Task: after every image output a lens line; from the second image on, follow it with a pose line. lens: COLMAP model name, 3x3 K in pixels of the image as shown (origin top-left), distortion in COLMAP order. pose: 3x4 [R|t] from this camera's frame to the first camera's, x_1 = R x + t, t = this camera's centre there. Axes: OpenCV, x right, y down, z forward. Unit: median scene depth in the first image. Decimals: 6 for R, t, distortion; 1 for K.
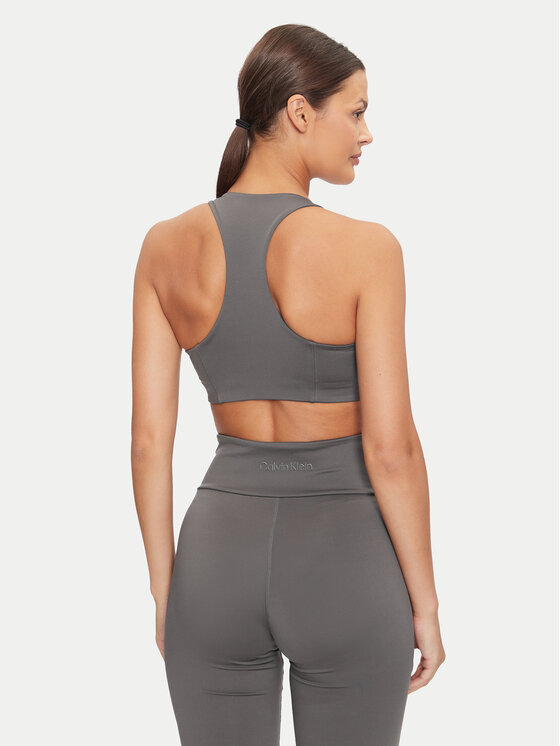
lens RADIAL K [[1179.9, 0, 279.9], [0, 1179.9, 374.4], [0, 0, 1]] dist [-0.535746, 0.000000]
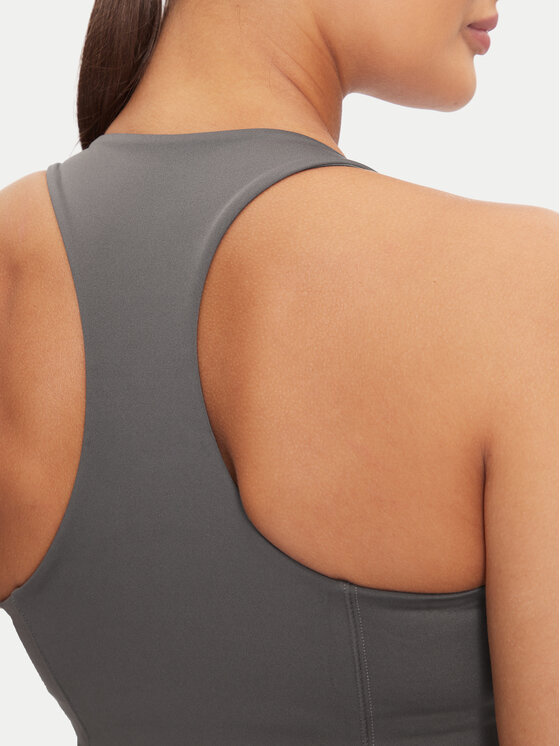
lens RADIAL K [[1795.5, 0, 281.9], [0, 1795.5, 373.1], [0, 0, 1]] dist [0.528129, 0.000000]
pose [[0.998710, -0.015571, -0.048323, 0.033620], [0.012437, 0.997841, -0.064494, -0.053121], [0.049223, 0.063810, 0.996747, 0.489011]]
